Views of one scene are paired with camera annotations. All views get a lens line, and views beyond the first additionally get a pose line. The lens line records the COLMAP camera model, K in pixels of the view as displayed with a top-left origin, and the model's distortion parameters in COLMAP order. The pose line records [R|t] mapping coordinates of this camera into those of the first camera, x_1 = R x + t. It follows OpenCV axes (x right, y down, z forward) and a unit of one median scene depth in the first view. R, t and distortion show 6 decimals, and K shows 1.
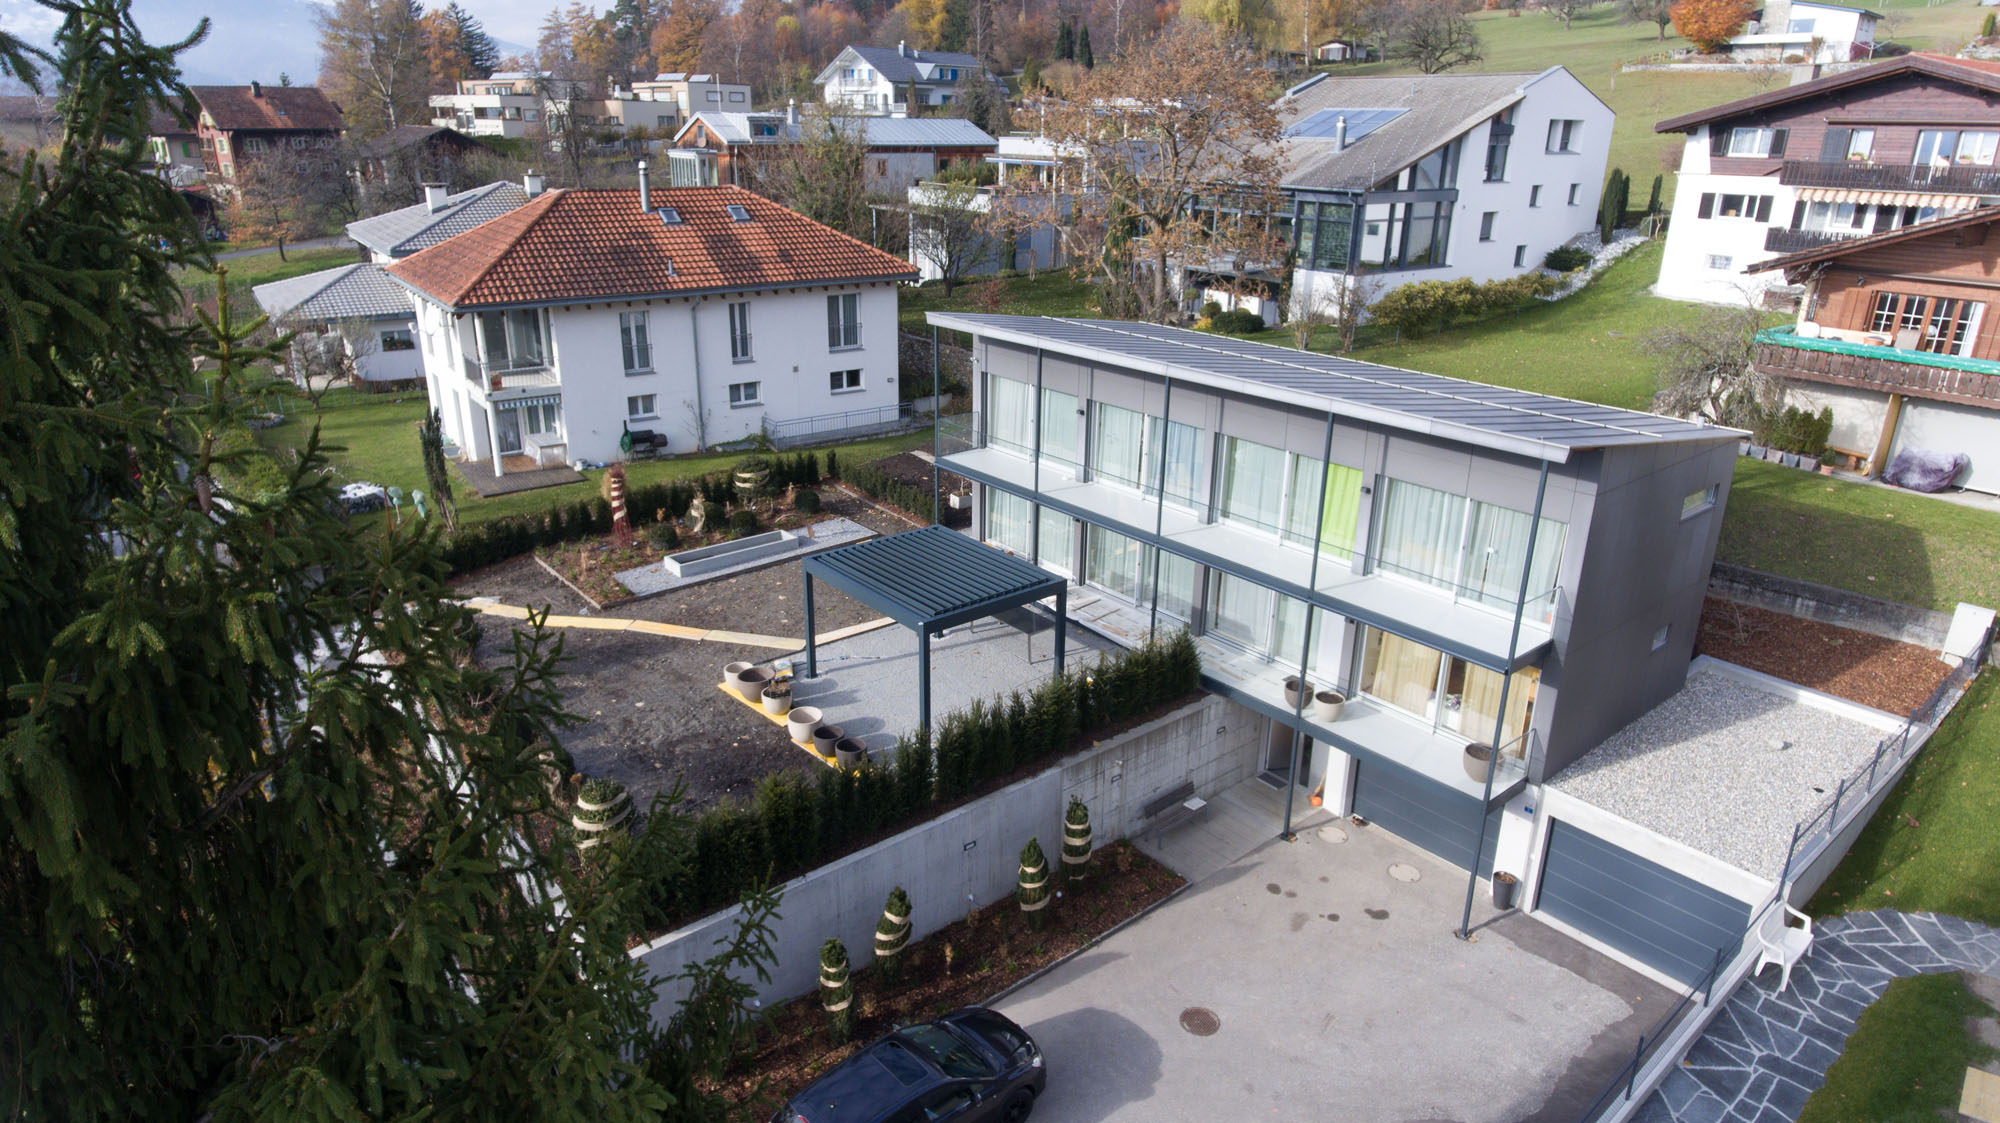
lens RADIAL K [[1170.7, 0, 1000.2], [0, 1170.7, 538.7], [0, 0, 1]] dist [-0.000343, 0.000509]
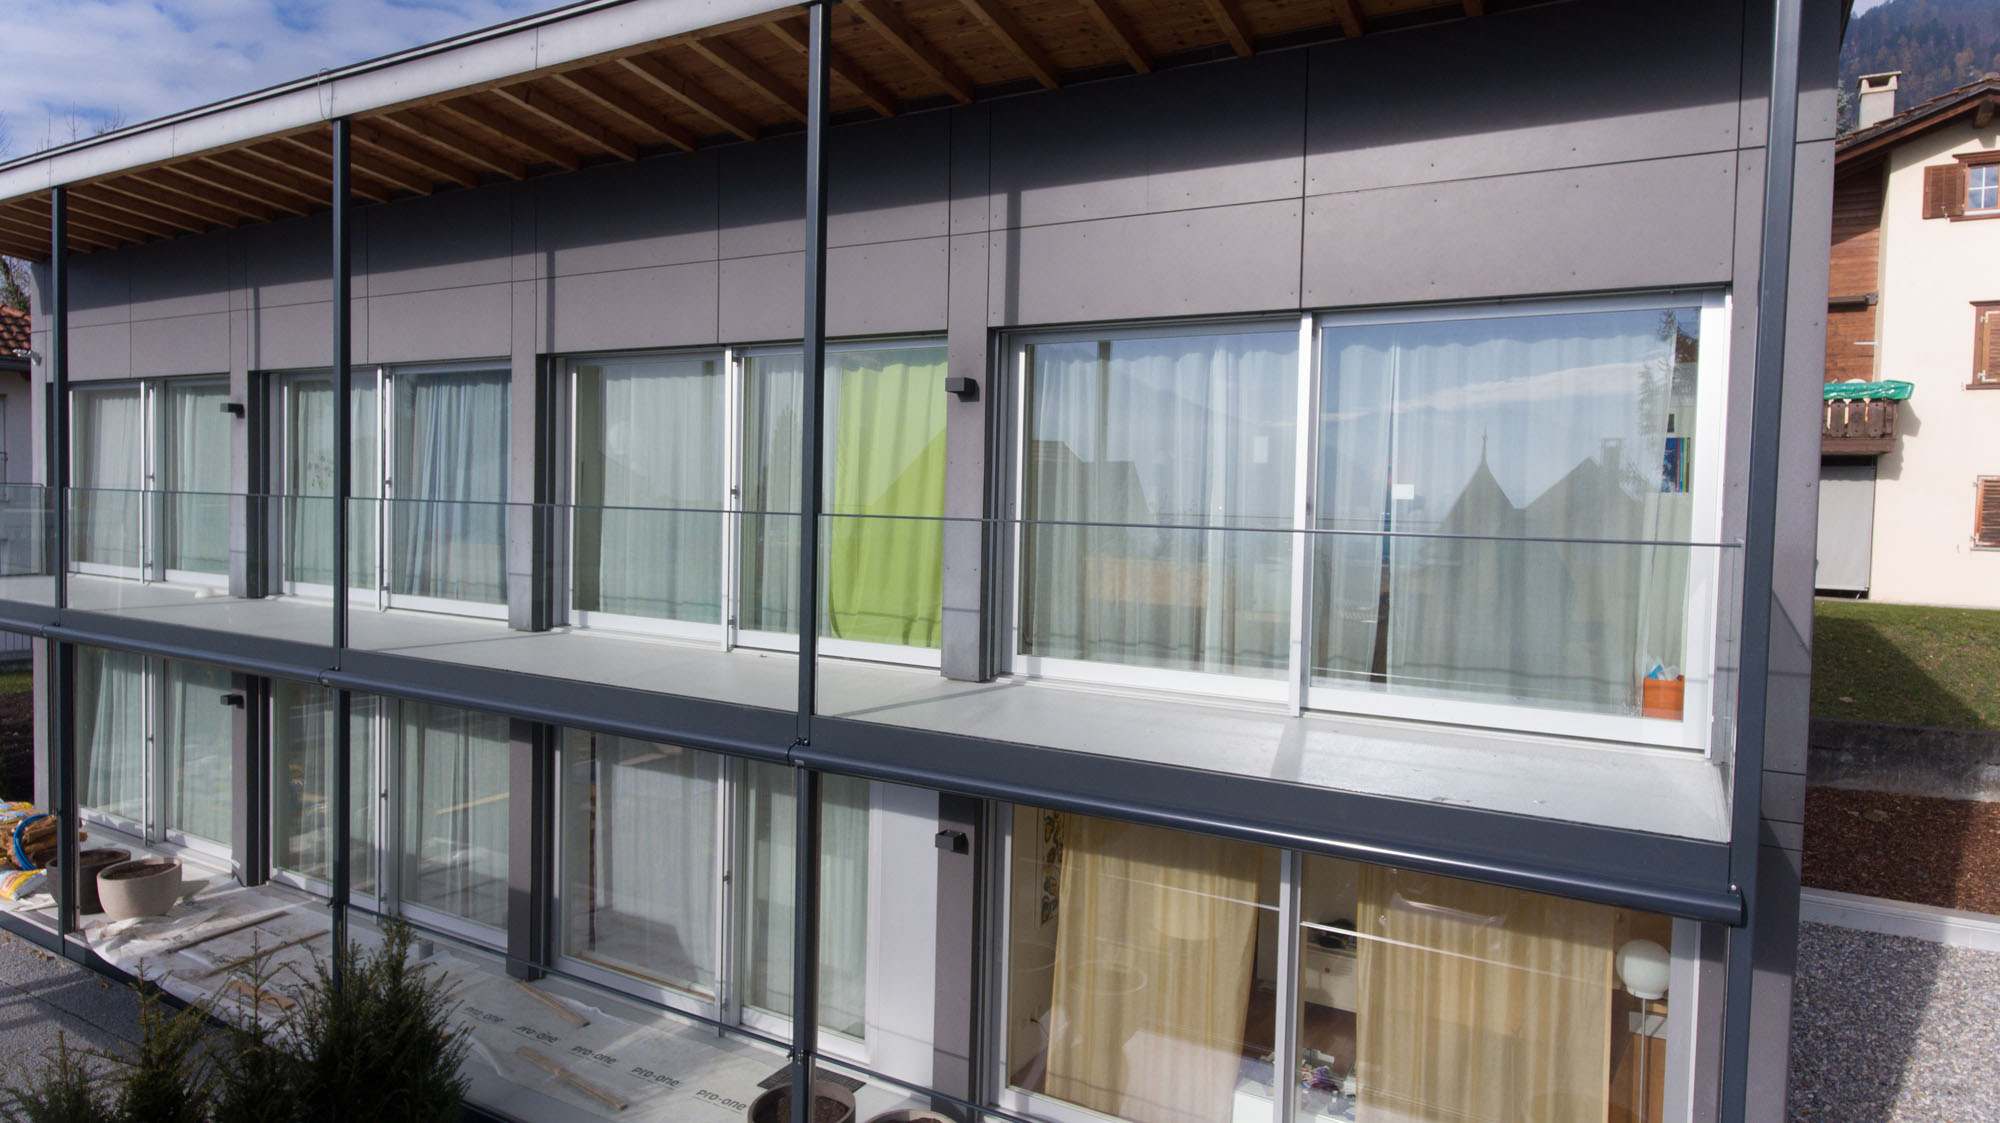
lens RADIAL K [[1170.7, 0, 1000.2], [0, 1170.7, 538.7], [0, 0, 1]] dist [-0.000343, 0.000509]
pose [[0.935890, -0.004305, 0.352266, 0.195754], [0.107741, 0.955514, -0.274564, 0.075909], [-0.335413, 0.294915, 0.894719, 0.673956]]
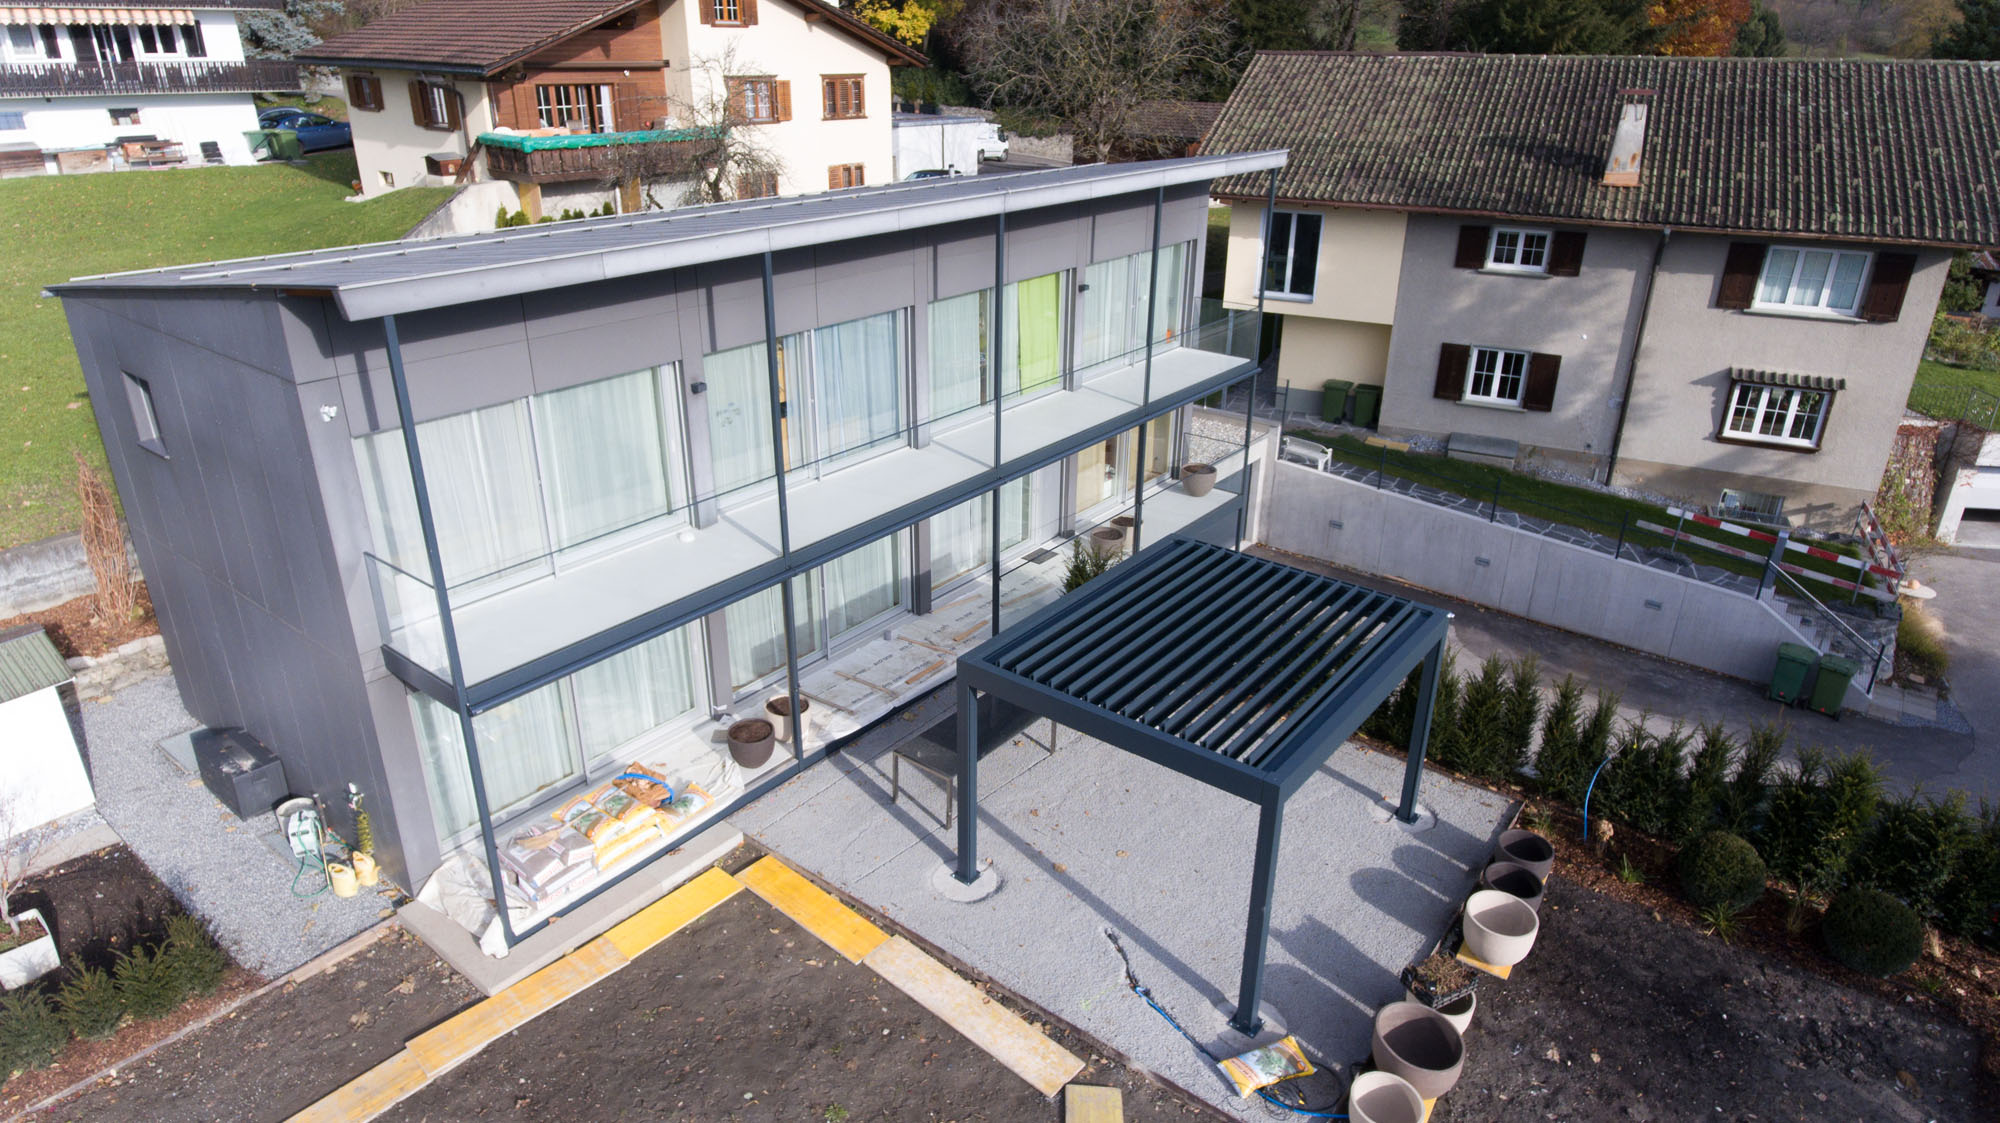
lens RADIAL K [[1170.7, 0, 1000.2], [0, 1170.7, 538.7], [0, 0, 1]] dist [-0.000343, 0.000509]
pose [[-0.207960, -0.392974, 0.895725, -0.475303], [0.316318, 0.839521, 0.441756, -0.263515], [-0.925579, 0.375201, -0.050282, 1.079646]]
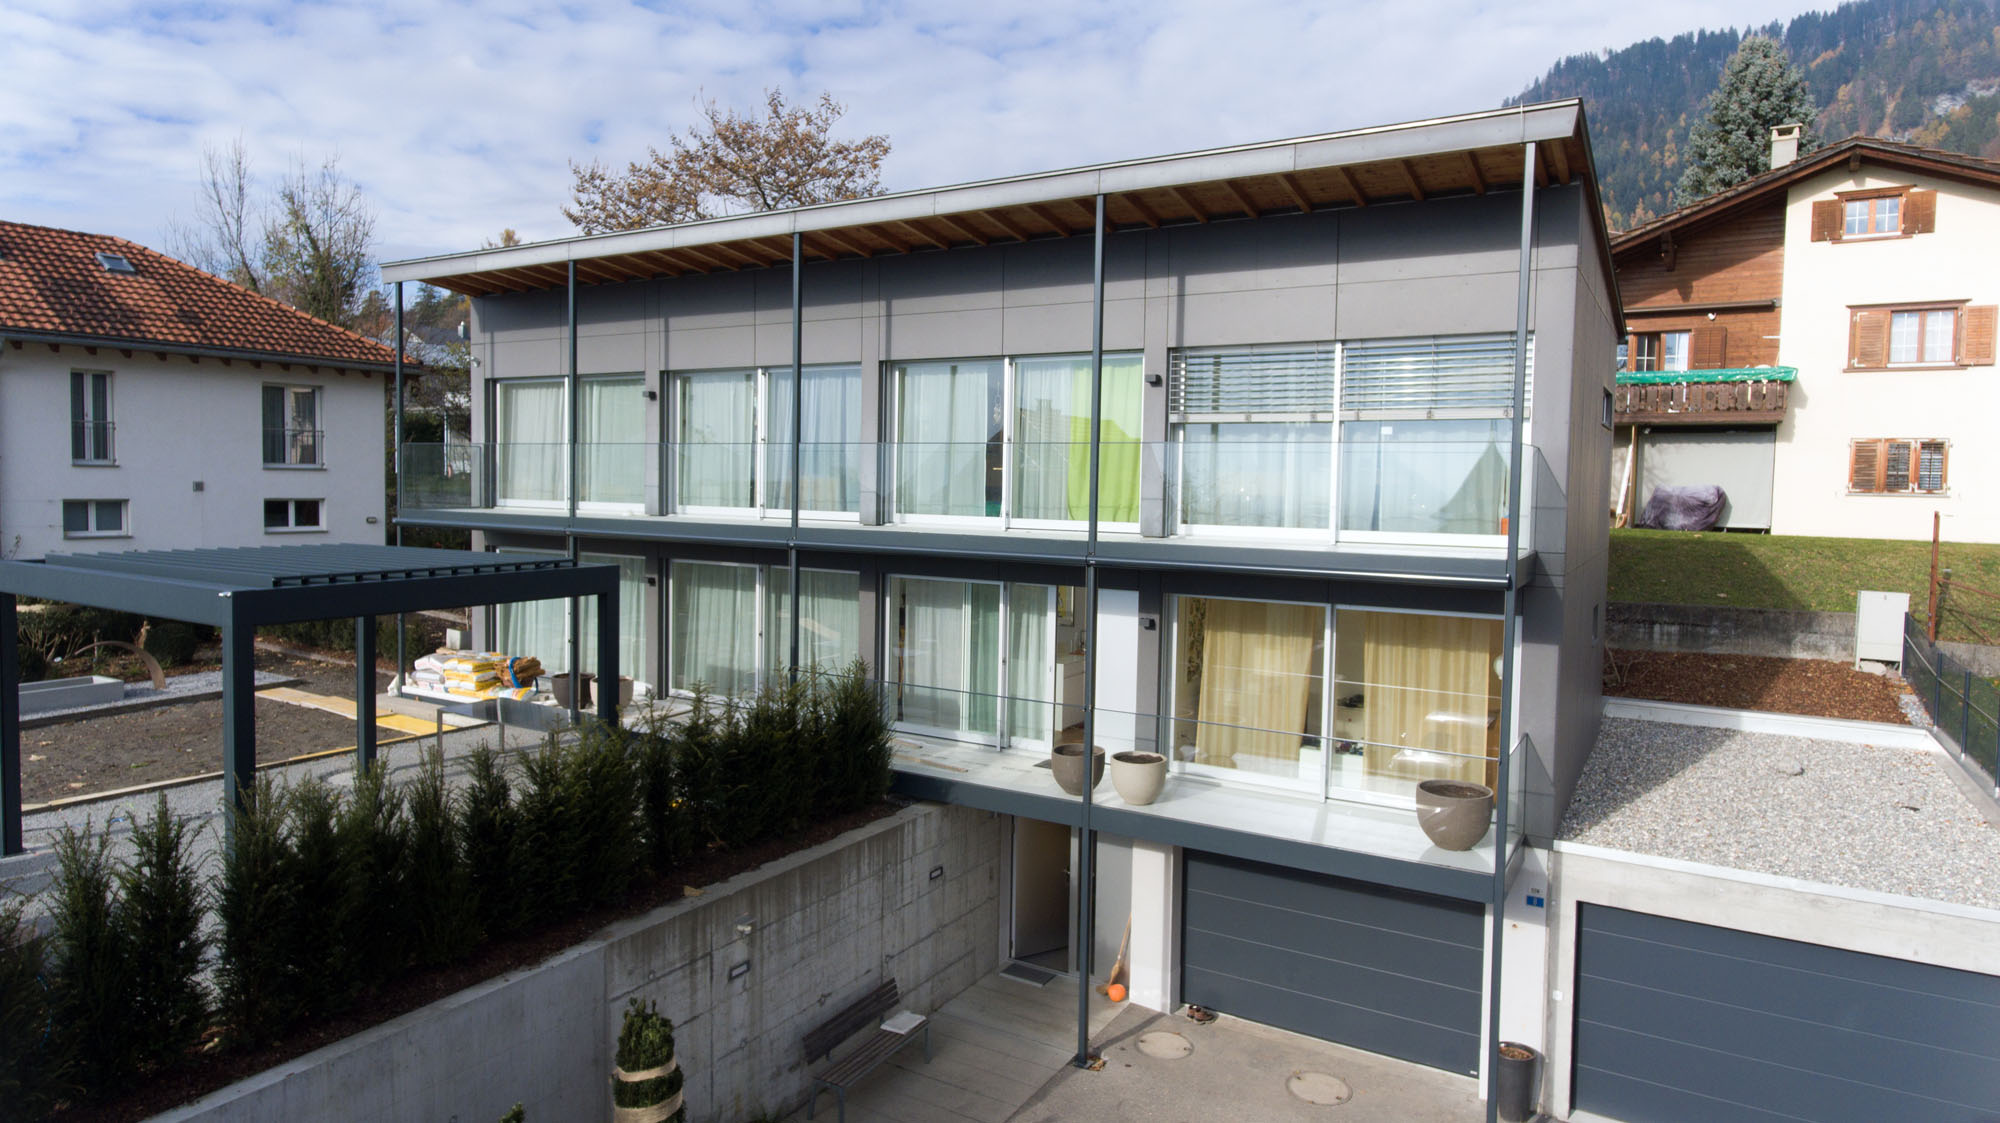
lens RADIAL K [[1170.7, 0, 1000.2], [0, 1170.7, 538.7], [0, 0, 1]] dist [-0.000343, 0.000509]
pose [[0.942957, -0.012445, 0.332681, 0.043040], [0.105852, 0.958650, -0.264168, 0.164723], [-0.315637, 0.284314, 0.905284, 0.479980]]
